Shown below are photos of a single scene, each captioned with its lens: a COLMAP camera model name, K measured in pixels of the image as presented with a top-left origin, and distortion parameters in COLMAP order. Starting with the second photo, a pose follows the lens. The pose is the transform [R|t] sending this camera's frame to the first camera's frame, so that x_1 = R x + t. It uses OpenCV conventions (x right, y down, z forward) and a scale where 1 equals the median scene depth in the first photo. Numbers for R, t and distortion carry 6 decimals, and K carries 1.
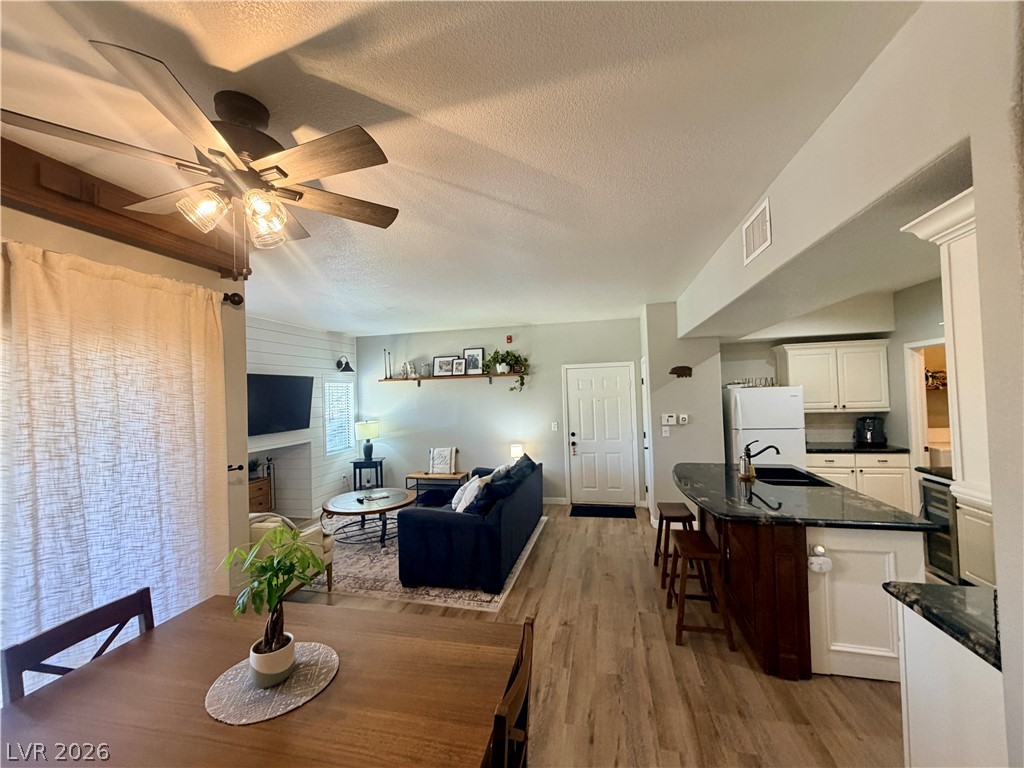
lens RADIAL K [[407.8, 0, 510.7], [0, 407.8, 384.3], [0, 0, 1]] dist [0.001574, -0.000730]
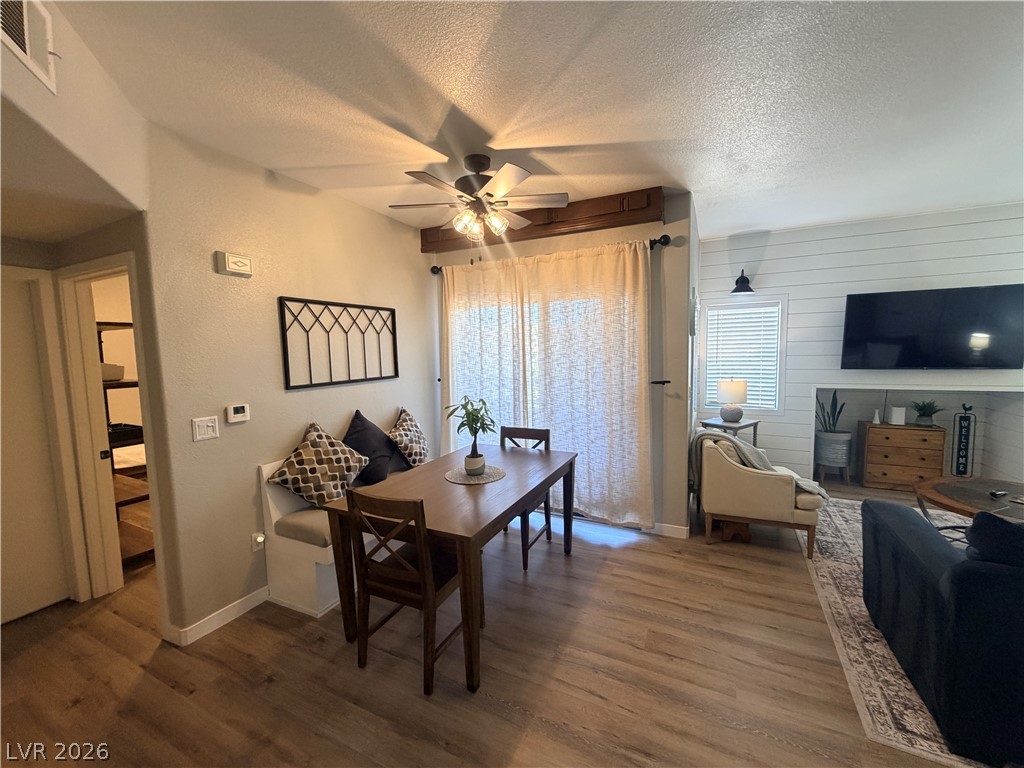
lens RADIAL K [[407.8, 0, 508.6], [0, 407.8, 384.7], [0, 0, 1]] dist [0.001574, -0.000730]
pose [[-0.233115, 0.122588, -0.964691, 0.326924], [0.049138, 0.992240, 0.114214, 0.025508], [0.971207, -0.020778, -0.237330, 0.443973]]
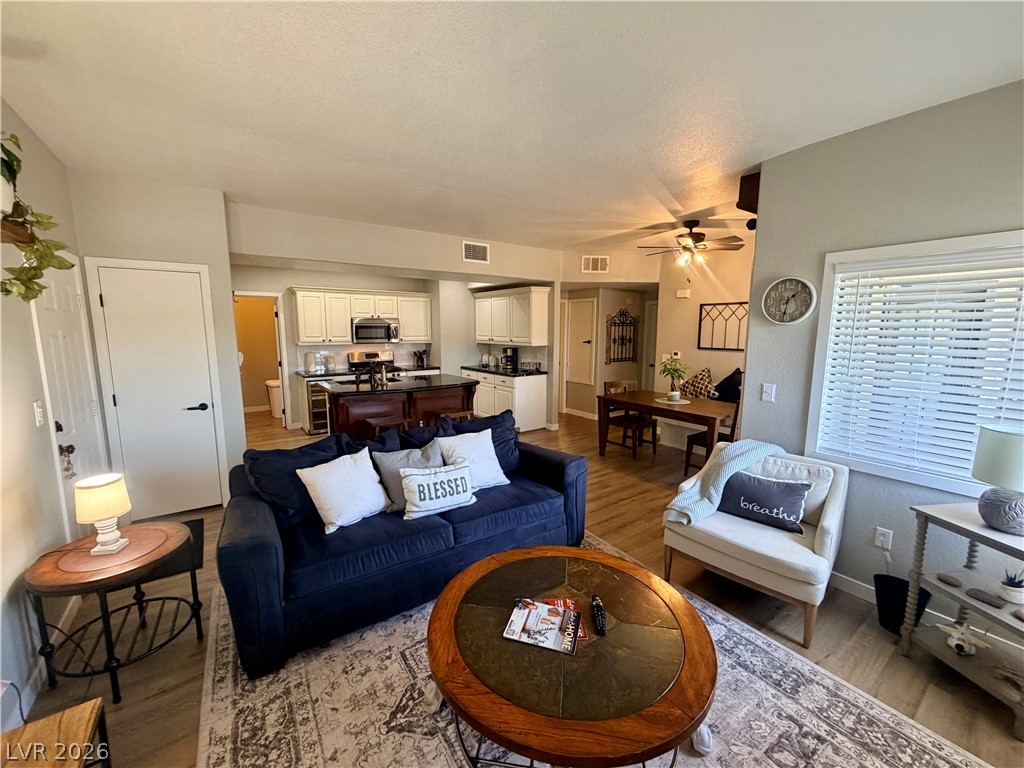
lens RADIAL K [[407.8, 0, 510.0], [0, 407.8, 384.2], [0, 0, 1]] dist [0.001574, -0.000730]
pose [[-0.747605, -0.065624, 0.660894, -0.500772], [0.008859, 0.994032, 0.108725, 0.050395], [-0.664085, 0.087139, -0.742562, 1.235463]]
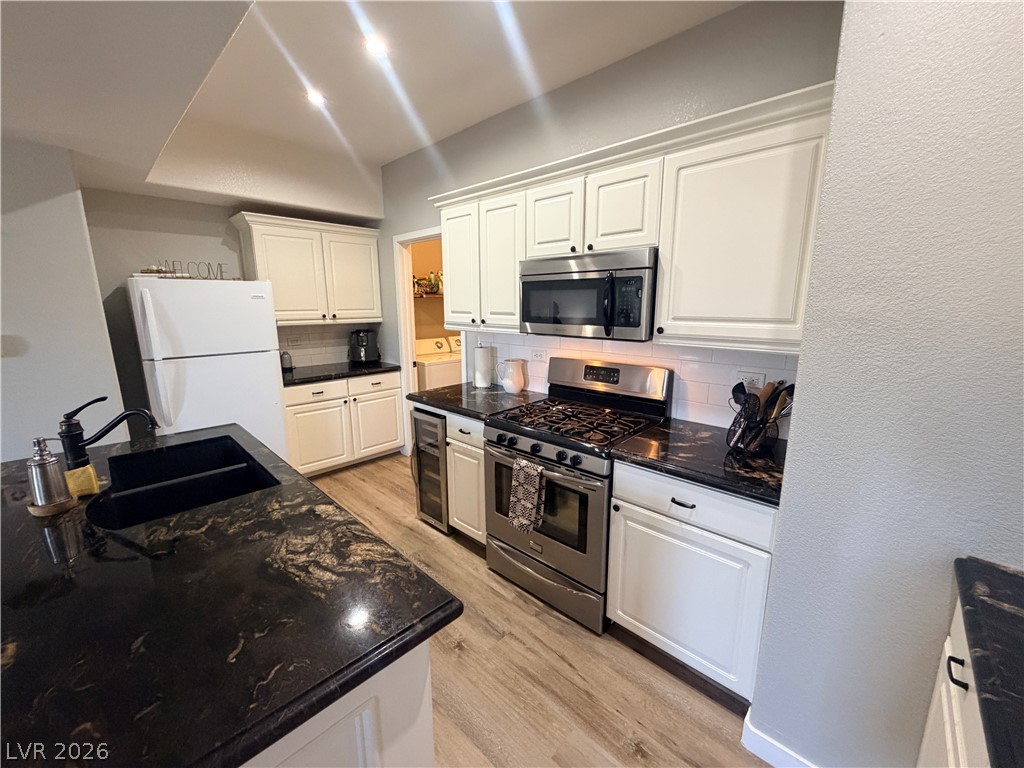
lens RADIAL K [[407.8, 0, 509.5], [0, 407.8, 383.8], [0, 0, 1]] dist [0.001574, -0.000730]
pose [[0.513538, -0.138123, 0.846877, 0.342222], [-0.032372, 0.983138, 0.179977, 0.032428], [-0.857456, -0.119840, 0.500407, 0.348409]]
